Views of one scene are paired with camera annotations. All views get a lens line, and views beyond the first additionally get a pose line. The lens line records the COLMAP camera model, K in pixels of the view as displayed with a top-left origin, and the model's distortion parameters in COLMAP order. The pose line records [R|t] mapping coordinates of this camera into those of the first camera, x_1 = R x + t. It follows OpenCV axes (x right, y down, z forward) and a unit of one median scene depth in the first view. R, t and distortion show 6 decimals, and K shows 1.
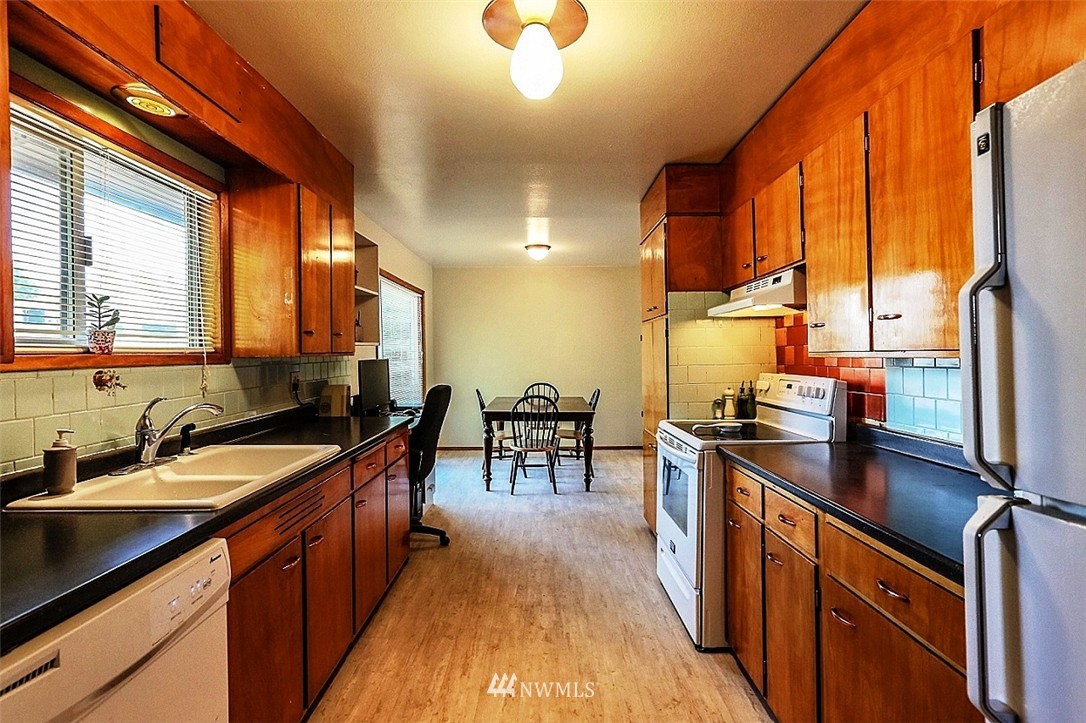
lens RADIAL K [[522.6, 0, 543.2], [0, 522.6, 352.7], [0, 0, 1]] dist [-0.016691, 0.009108]
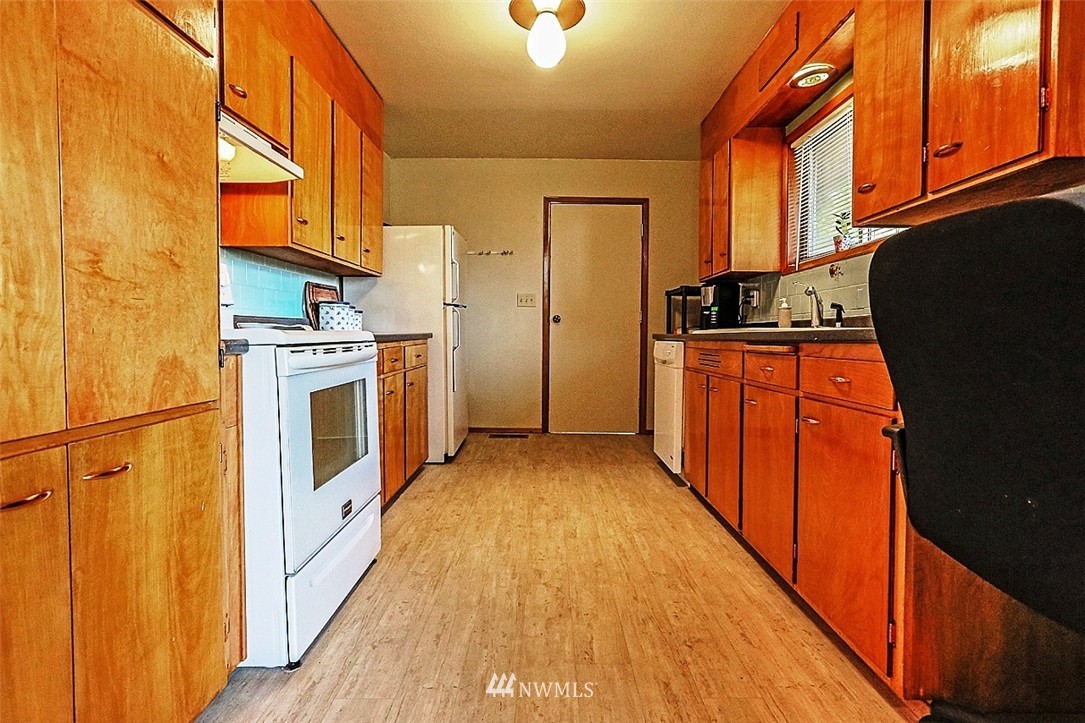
lens RADIAL K [[522.1, 0, 541.6], [0, 522.1, 353.4], [0, 0, 1]] dist [-0.016691, 0.009108]
pose [[-0.999908, 0.004790, 0.012723, -0.007130], [0.005256, 0.999307, 0.036852, 0.141726], [-0.012538, 0.036915, -0.999240, 1.532892]]
